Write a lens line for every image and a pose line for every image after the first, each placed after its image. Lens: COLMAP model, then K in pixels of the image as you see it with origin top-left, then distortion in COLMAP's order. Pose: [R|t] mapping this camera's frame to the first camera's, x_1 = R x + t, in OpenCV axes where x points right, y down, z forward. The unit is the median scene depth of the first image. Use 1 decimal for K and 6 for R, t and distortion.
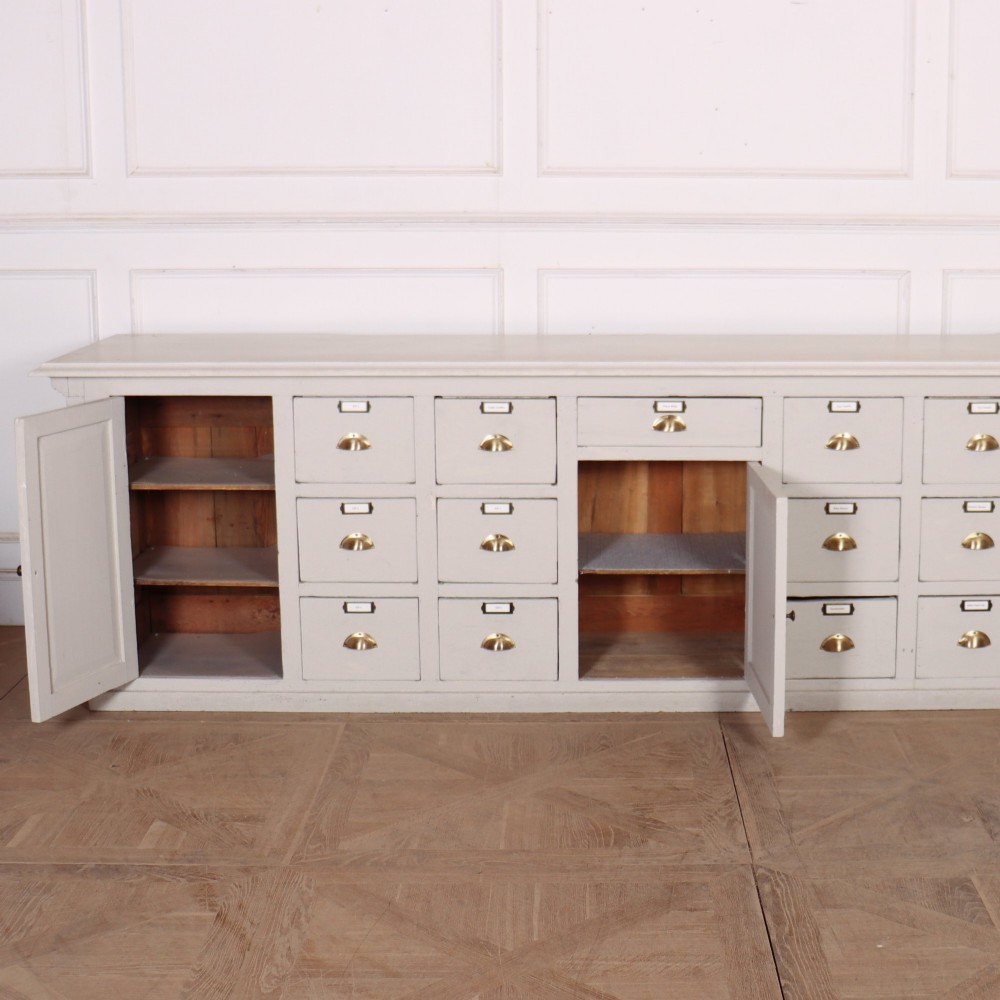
lens RADIAL K [[1977.4, 0, 603.5], [0, 1977.4, 475.9], [0, 0, 1]] dist [-0.140915, 0.000000]
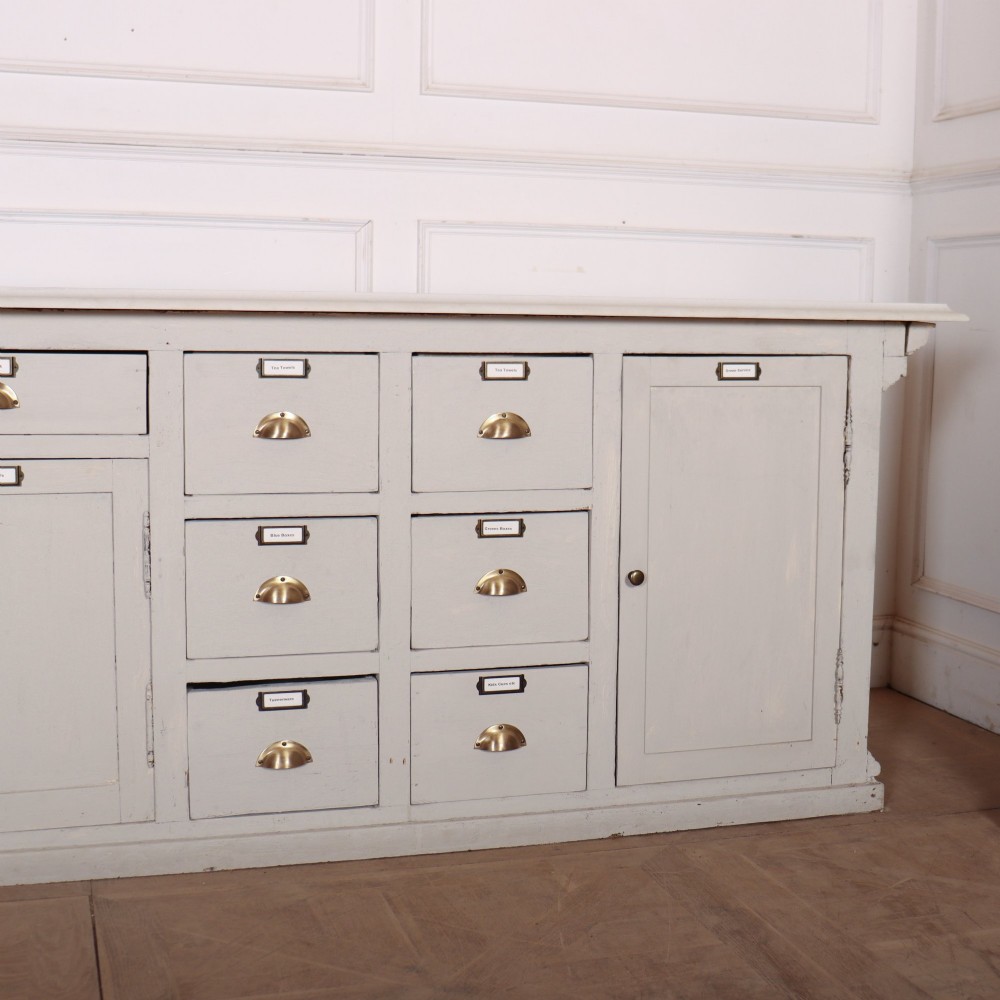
lens RADIAL K [[1566.3, 0, 552.5], [0, 1566.3, 538.6], [0, 0, 1]] dist [-0.136931, 0.000000]
pose [[0.956089, -0.021630, 0.292276, 0.058668], [0.036787, 0.998242, -0.046464, 0.043220], [-0.290758, 0.055176, 0.955205, 0.511155]]
